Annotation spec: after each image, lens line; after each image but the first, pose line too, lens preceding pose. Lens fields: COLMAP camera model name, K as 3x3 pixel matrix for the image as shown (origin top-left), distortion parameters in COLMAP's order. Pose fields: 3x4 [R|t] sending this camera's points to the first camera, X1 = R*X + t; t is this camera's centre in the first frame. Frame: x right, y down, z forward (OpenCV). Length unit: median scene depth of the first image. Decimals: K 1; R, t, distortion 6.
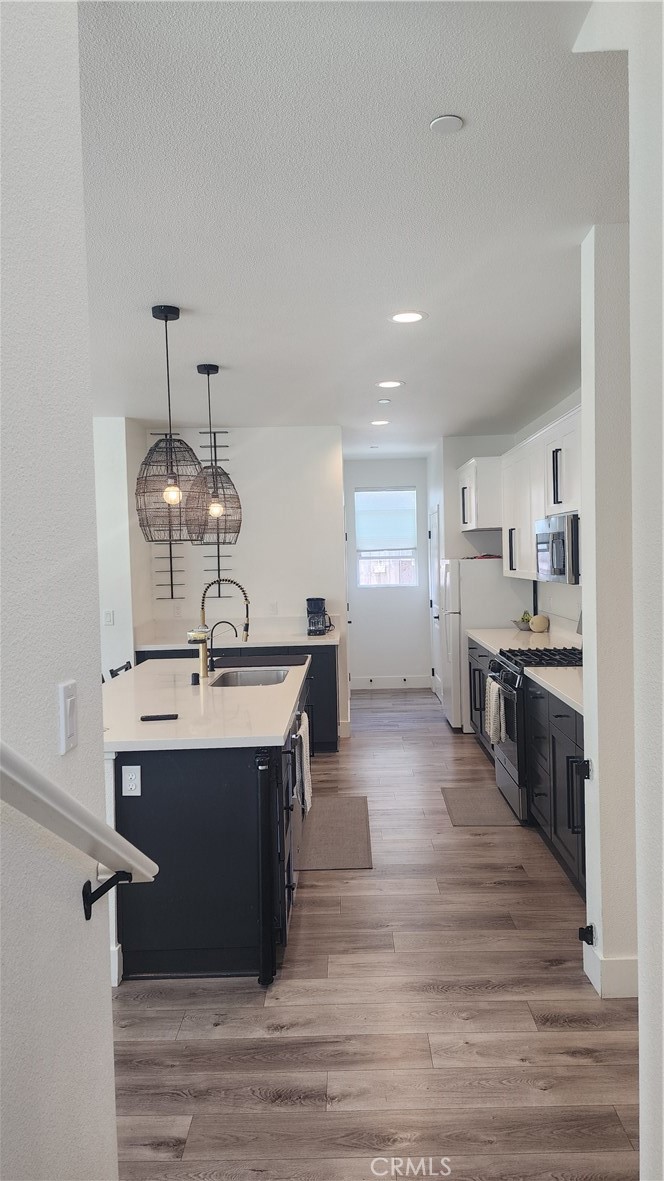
lens RADIAL K [[798.9, 0, 341.8], [0, 798.9, 579.4], [0, 0, 1]] dist [0.098564, -0.000780]
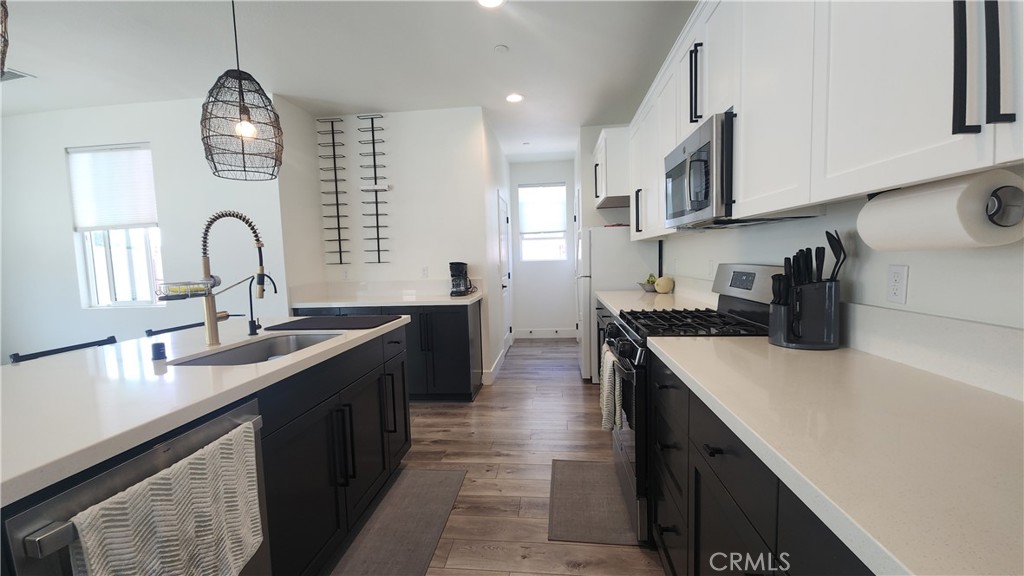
lens RADIAL K [[419.1, 0, 511.1], [0, 419.1, 289.8], [0, 0, 1]] dist [0.001967, 0.000233]
pose [[0.995158, 0.004044, -0.098205, 0.100758], [0.000432, 0.998964, 0.045516, 0.035667], [0.098288, -0.045338, 0.994125, 0.437408]]
